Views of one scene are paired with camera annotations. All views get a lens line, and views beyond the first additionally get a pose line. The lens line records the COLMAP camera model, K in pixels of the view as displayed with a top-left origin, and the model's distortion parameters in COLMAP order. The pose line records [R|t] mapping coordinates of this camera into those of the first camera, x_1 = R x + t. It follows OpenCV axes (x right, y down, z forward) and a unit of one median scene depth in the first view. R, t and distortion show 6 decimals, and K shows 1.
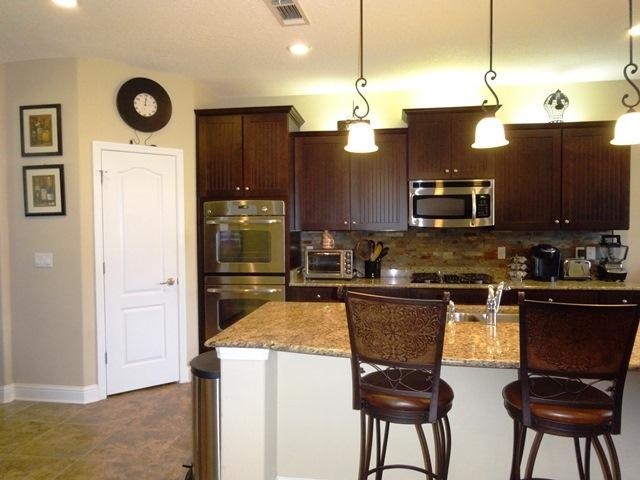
lens RADIAL K [[472.9, 0, 320.0], [0, 472.9, 240.0], [0, 0, 1]] dist [-0.002875, -0.004183]
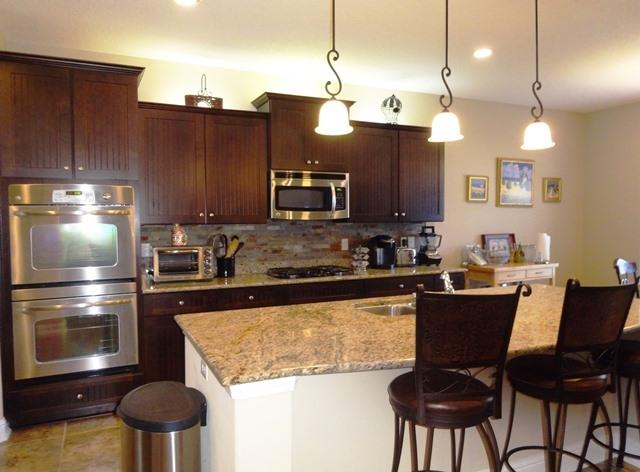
lens RADIAL K [[480.8, 0, 320.0], [0, 480.8, 236.0], [0, 0, 1]] dist [-0.007208, -0.003994]
pose [[0.837148, -0.020182, 0.546603, -0.254531], [0.017256, 0.999796, 0.010488, -0.003405], [-0.546704, 0.000652, 0.837326, 0.155826]]
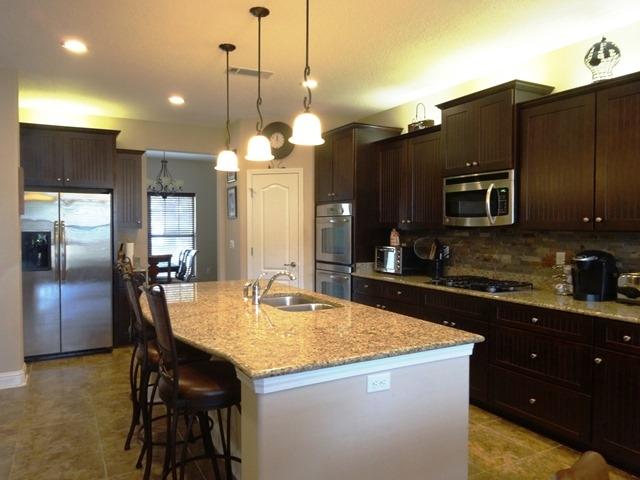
lens RADIAL K [[472.9, 0, 320.0], [0, 472.9, 240.0], [0, 0, 1]] dist [-0.002875, -0.004183]
pose [[0.604857, 0.029092, -0.795803, 0.819365], [-0.026881, 0.999509, 0.016108, -0.007780], [0.795881, 0.011649, 0.605342, 0.219594]]
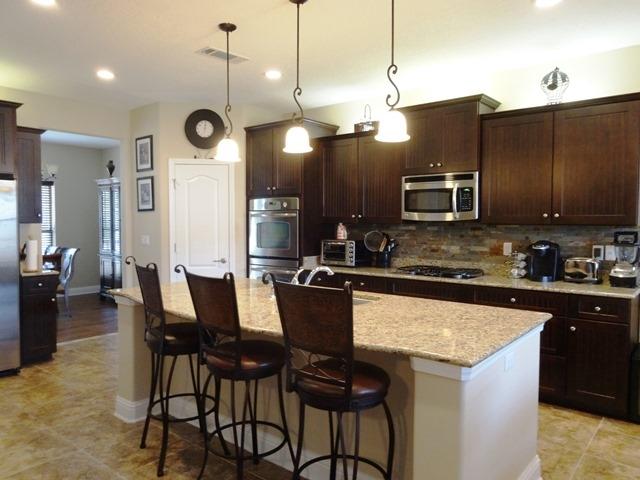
lens RADIAL K [[472.9, 0, 320.0], [0, 472.9, 240.0], [0, 0, 1]] dist [-0.002875, -0.004183]
pose [[0.856990, 0.028396, -0.514550, 0.585071], [-0.021332, 0.999580, 0.019634, -0.000760], [0.514892, -0.005850, 0.857235, 0.005593]]
